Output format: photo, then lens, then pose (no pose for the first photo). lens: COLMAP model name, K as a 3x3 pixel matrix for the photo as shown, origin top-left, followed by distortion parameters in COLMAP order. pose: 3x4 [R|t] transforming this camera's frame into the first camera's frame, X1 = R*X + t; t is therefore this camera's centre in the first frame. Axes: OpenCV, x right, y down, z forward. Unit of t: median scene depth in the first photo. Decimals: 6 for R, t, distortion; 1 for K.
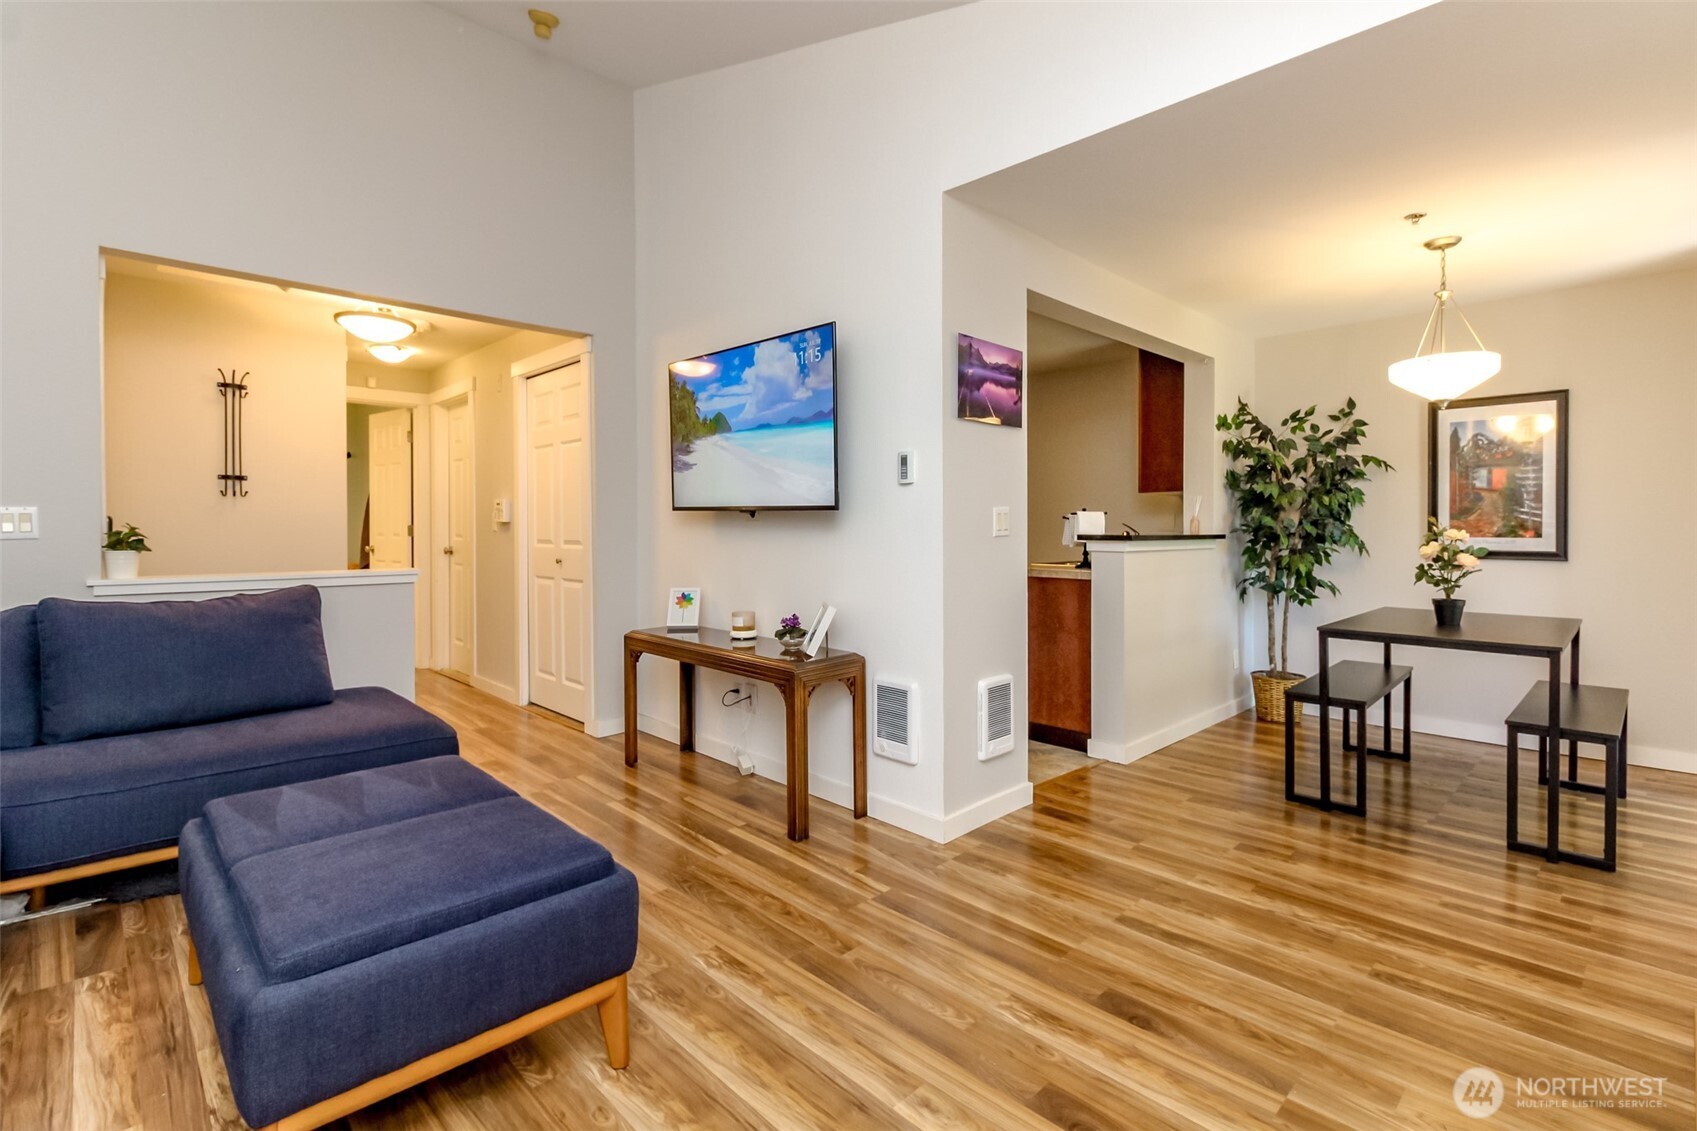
lens RADIAL K [[773.5, 0, 848.8], [0, 773.5, 534.8], [0, 0, 1]] dist [0.030896, -0.016382]
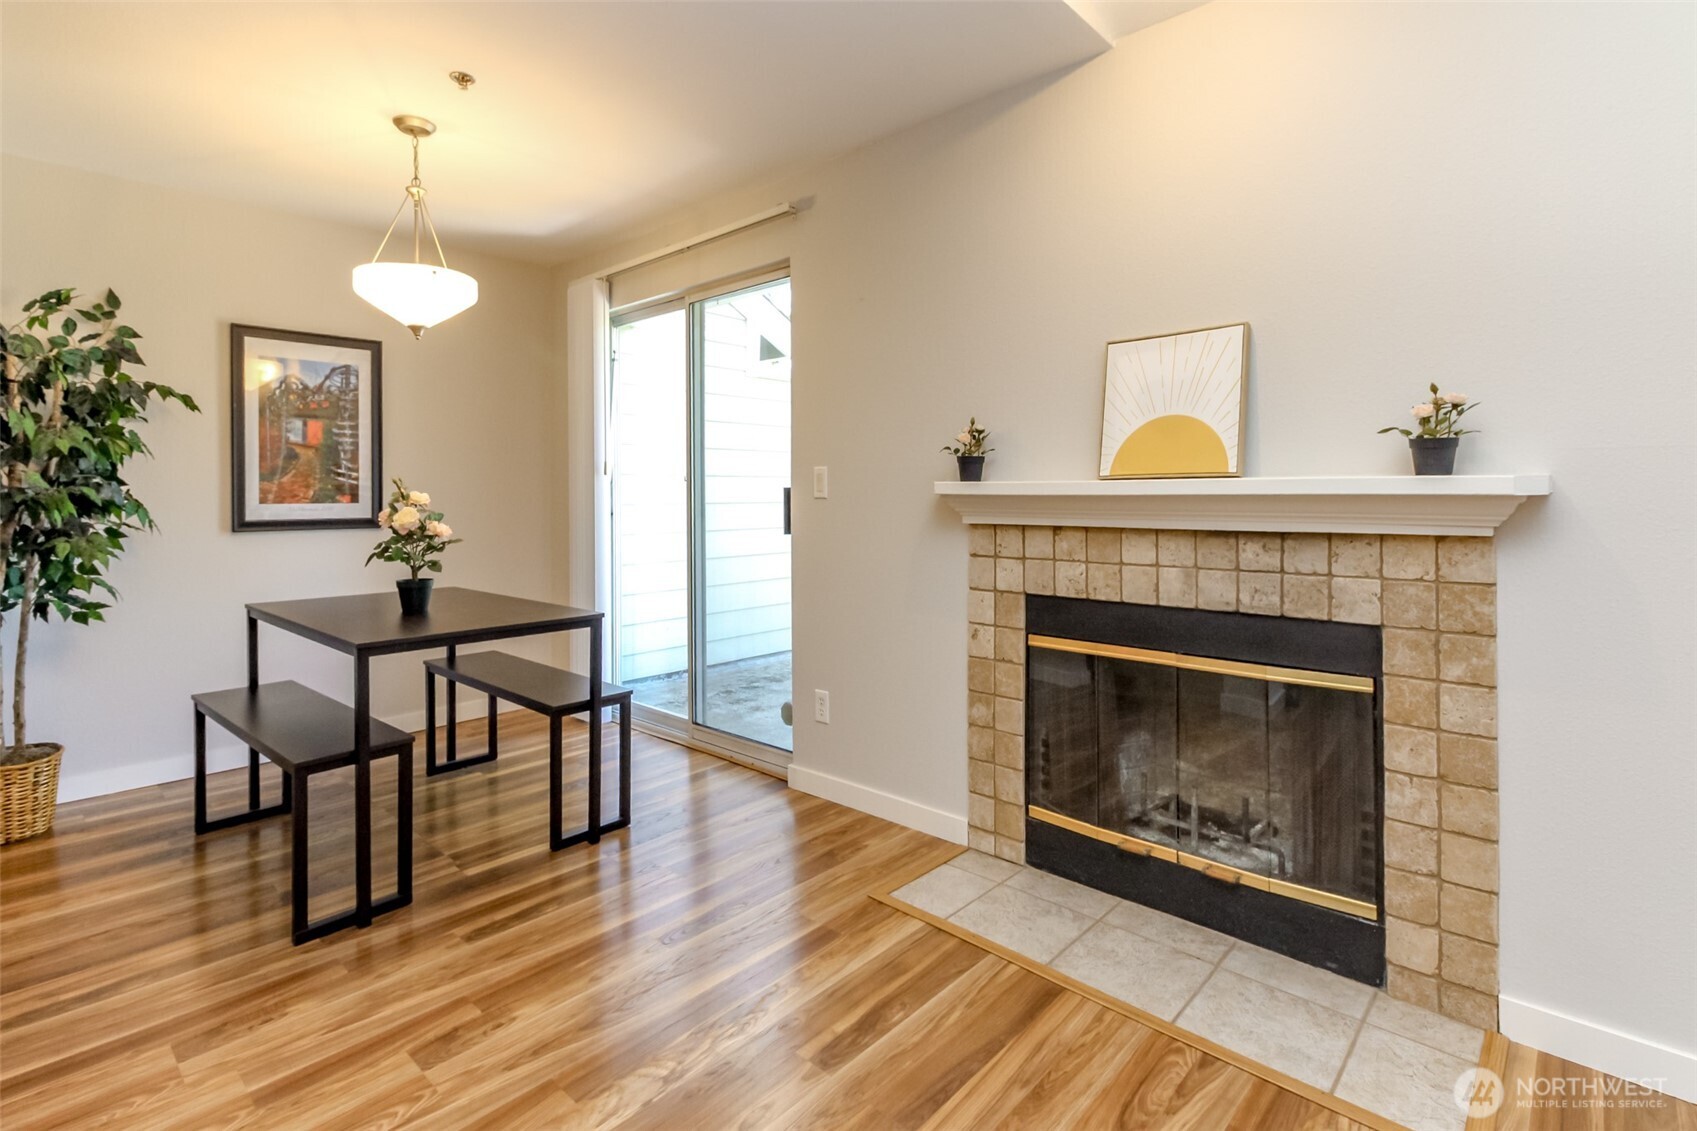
lens RADIAL K [[822.2, 0, 810.4], [0, 822.2, 496.4], [0, 0, 1]] dist [0.005058, -0.000449]
pose [[-0.031911, -0.002809, 0.999487, -0.066947], [0.012363, 0.999918, 0.003205, -0.000223], [-0.999414, 0.012459, -0.031874, 0.516909]]
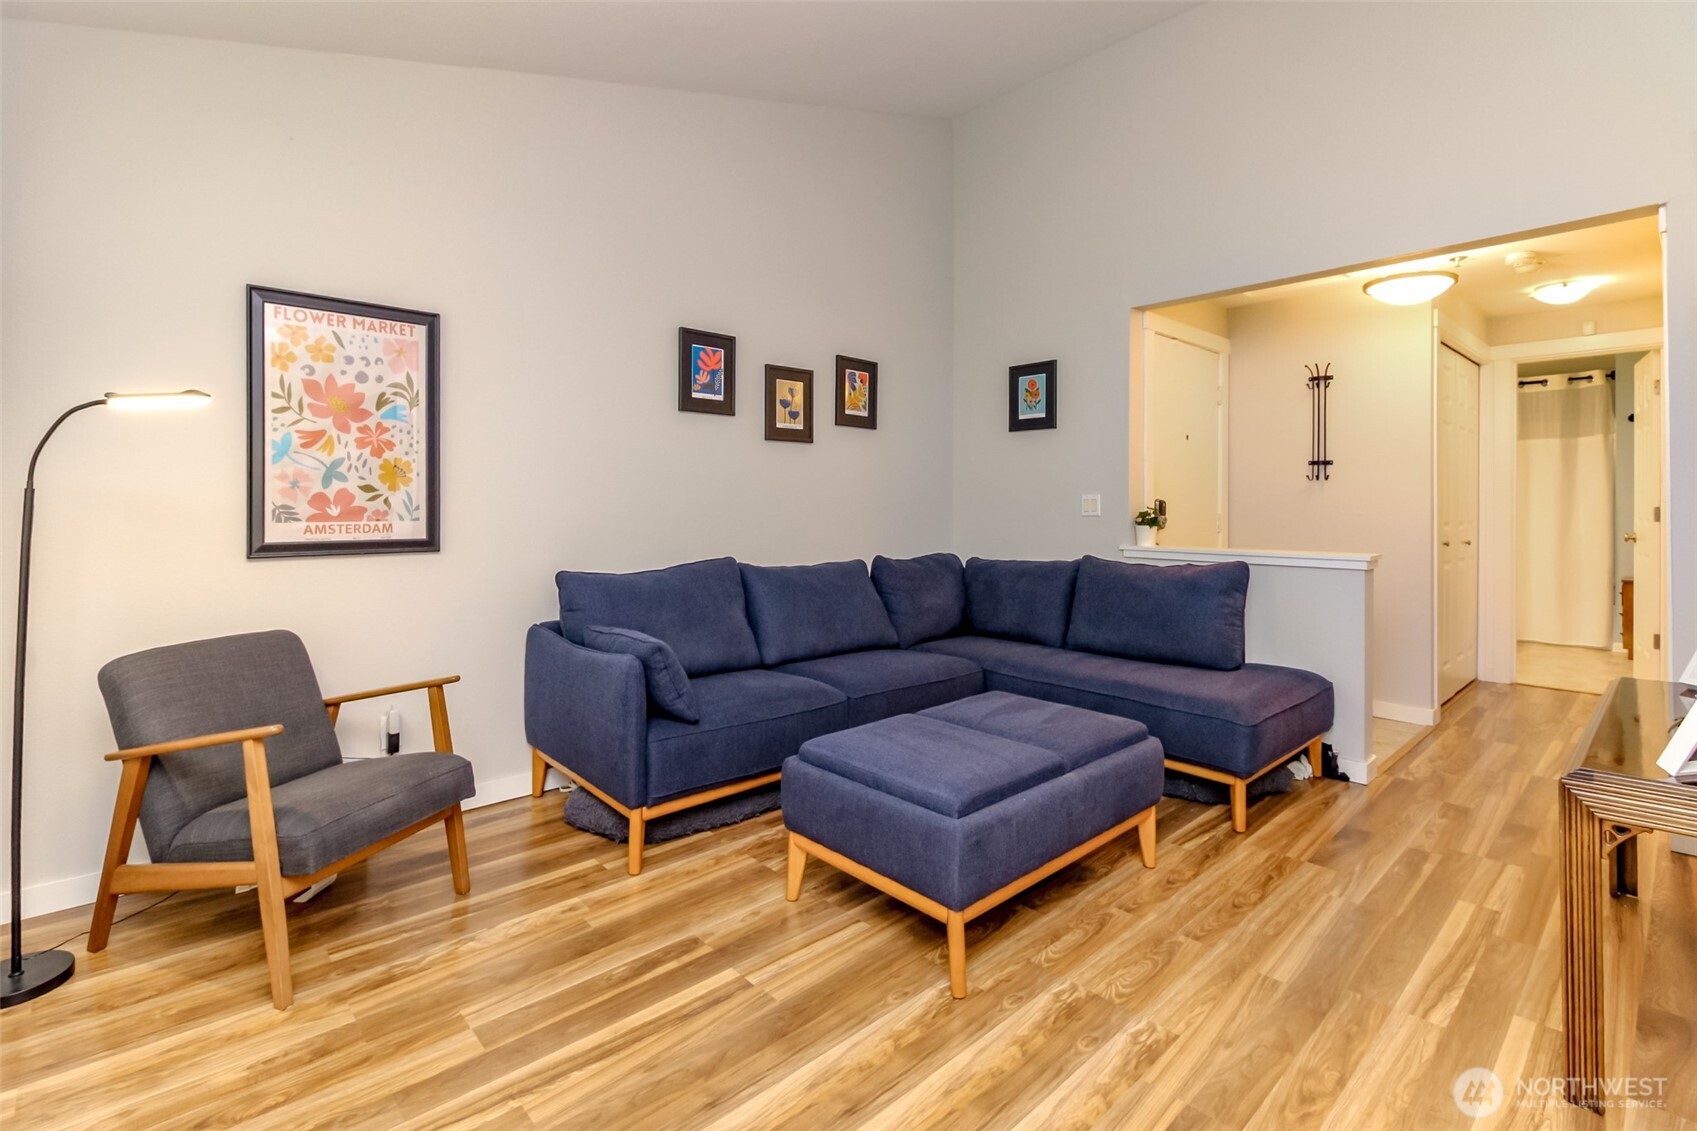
lens RADIAL K [[794.2, 0, 816.5], [0, 794.2, 524.4], [0, 0, 1]] dist [0.018603, -0.014005]
pose [[-0.036509, 0.024575, -0.999031, 0.354342], [-0.011781, 0.999618, 0.025020, -0.007719], [0.999264, 0.012683, -0.036205, 0.354926]]
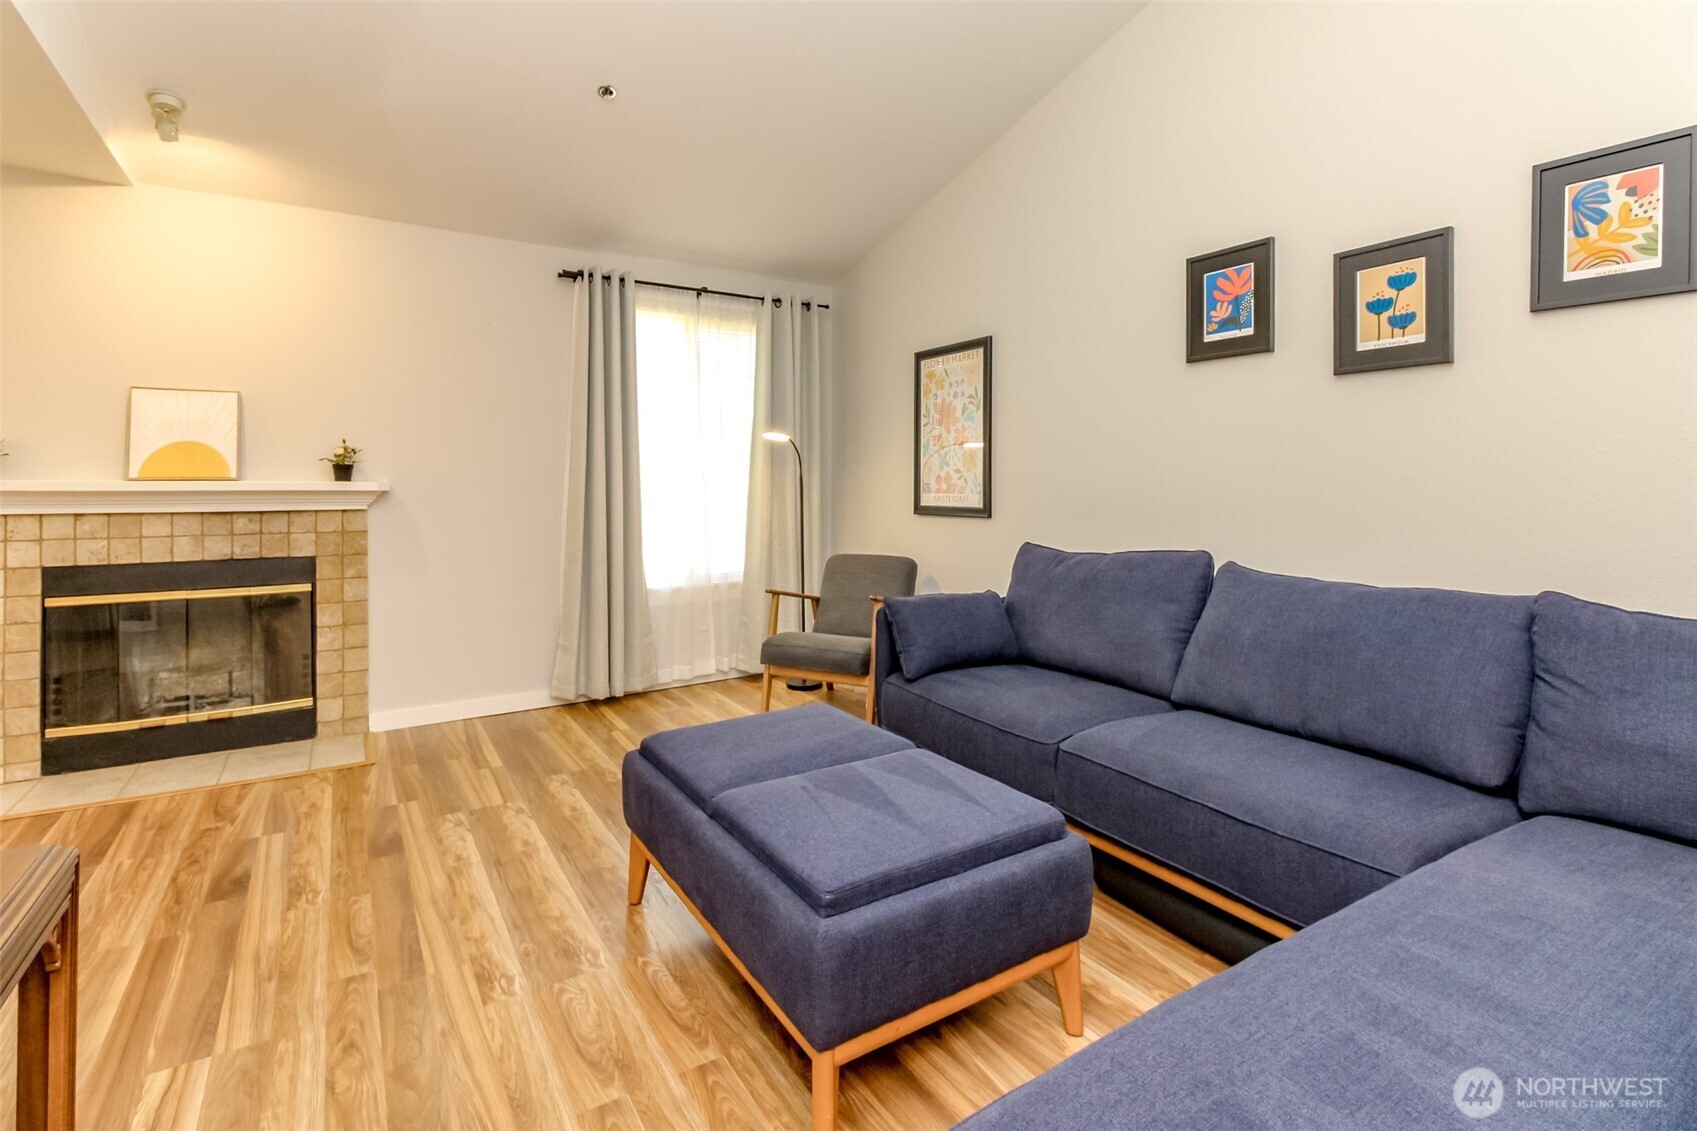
lens RADIAL K [[784.9, 0, 843.3], [0, 784.9, 487.5], [0, 0, 1]] dist [-0.001164, -0.001087]
pose [[-0.979128, 0.000138, 0.203247, -0.378874], [0.002402, 0.999938, 0.010890, -0.007308], [-0.203233, 0.011151, -0.979067, 0.930844]]
